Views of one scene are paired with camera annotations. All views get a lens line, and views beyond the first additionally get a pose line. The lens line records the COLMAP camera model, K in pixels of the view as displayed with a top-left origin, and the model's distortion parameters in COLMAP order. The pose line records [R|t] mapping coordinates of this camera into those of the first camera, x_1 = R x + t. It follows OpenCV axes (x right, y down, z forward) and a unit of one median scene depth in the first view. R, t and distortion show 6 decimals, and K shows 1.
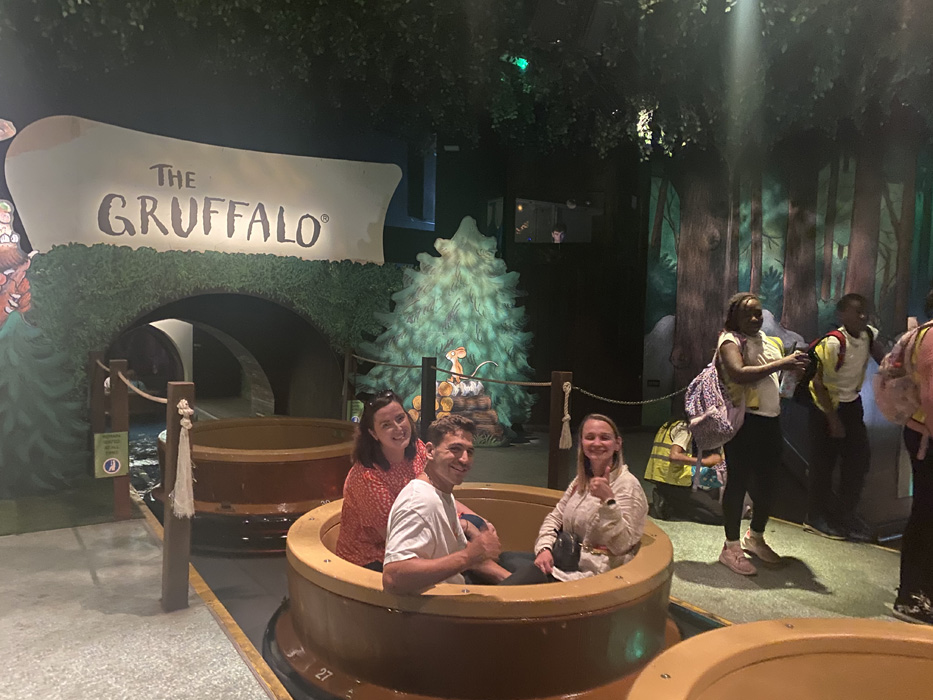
lens RADIAL K [[691.4, 0, 468.6], [0, 691.4, 353.7], [0, 0, 1]] dist [0.034661, -0.038575]
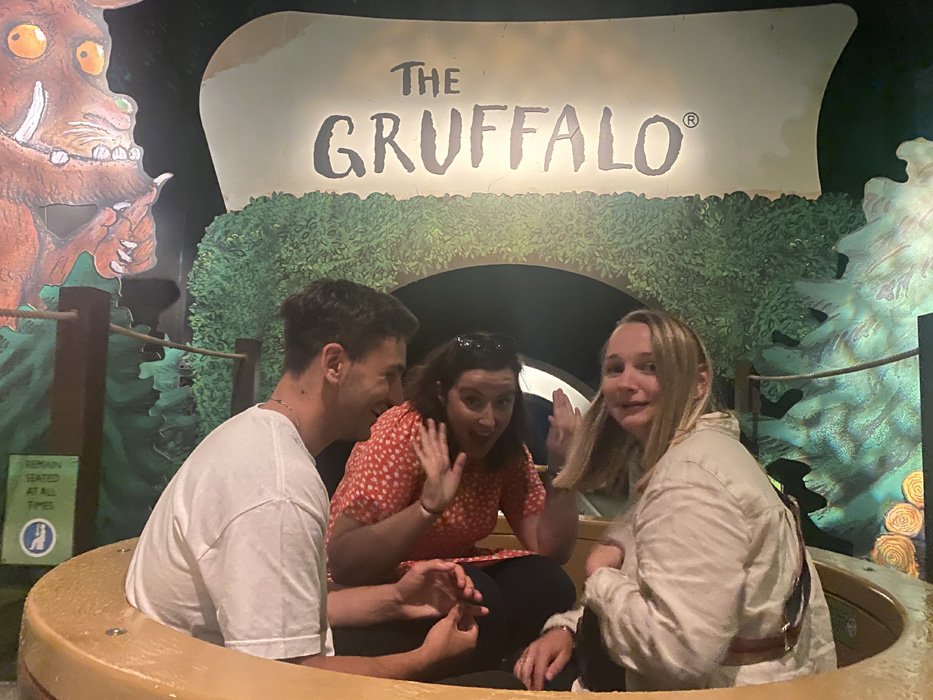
lens RADIAL K [[691.4, 0, 479.4], [0, 691.4, 364.9], [0, 0, 1]] dist [0.034661, -0.038575]
pose [[0.804677, -0.050043, -0.591600, -0.036873], [-0.037987, 0.990060, -0.135416, 0.072910], [0.592497, 0.131439, 0.794778, 0.558961]]
